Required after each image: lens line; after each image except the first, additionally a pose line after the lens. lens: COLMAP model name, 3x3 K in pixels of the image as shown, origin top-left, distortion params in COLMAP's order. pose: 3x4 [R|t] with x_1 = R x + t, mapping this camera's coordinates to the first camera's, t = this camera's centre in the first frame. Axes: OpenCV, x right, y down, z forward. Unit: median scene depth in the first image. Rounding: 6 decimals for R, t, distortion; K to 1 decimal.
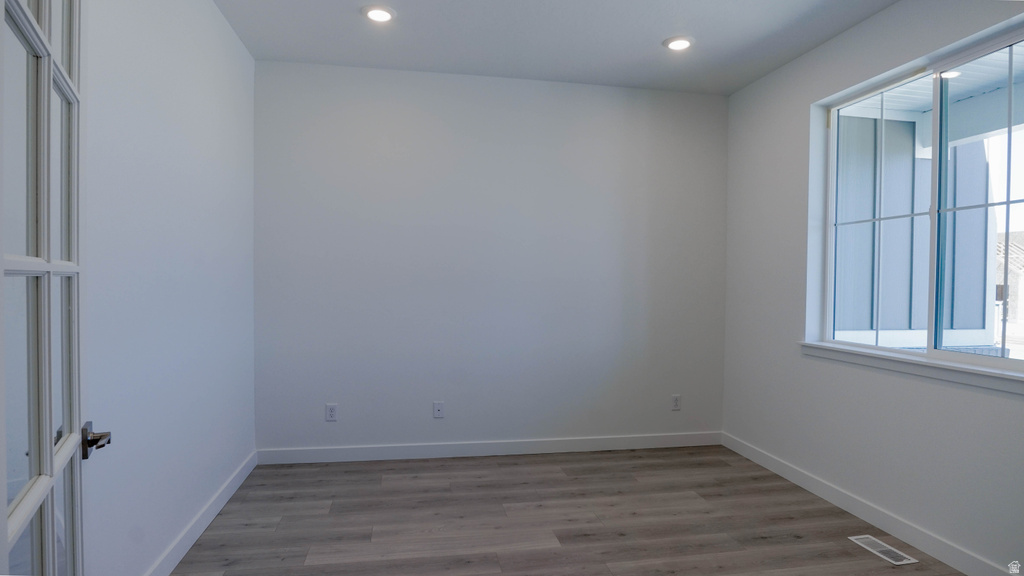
lens RADIAL K [[554.9, 0, 514.3], [0, 554.9, 293.0], [0, 0, 1]] dist [-0.042189, -0.000037]
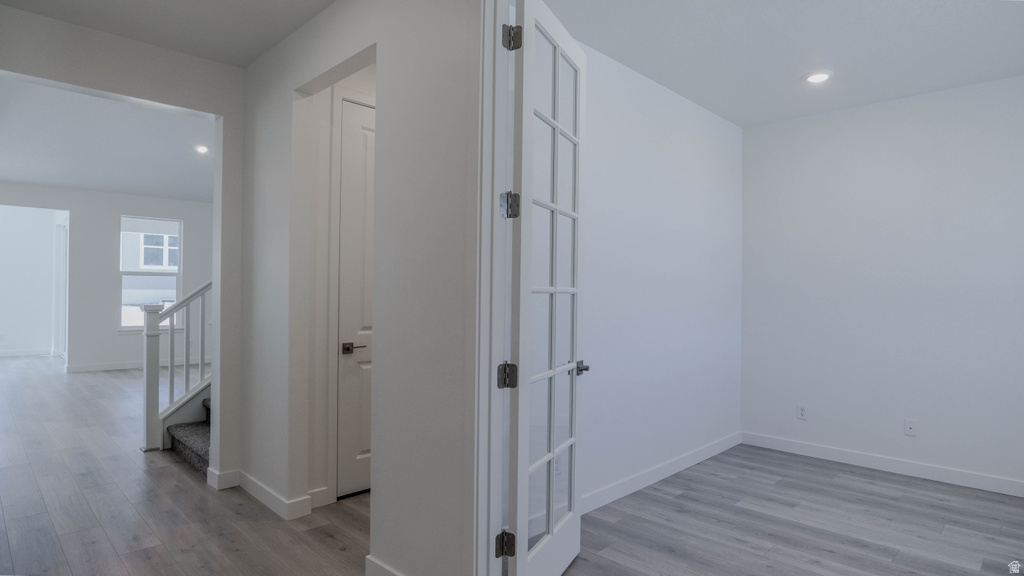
lens RADIAL K [[554.7, 0, 511.0], [0, 554.7, 290.8], [0, 0, 1]] dist [-0.029036, 0.000799]
pose [[0.550017, -0.014275, -0.835032, 0.362376], [-0.021167, 0.999294, -0.031026, 0.012399], [0.834885, 0.034739, 0.549327, -0.191100]]
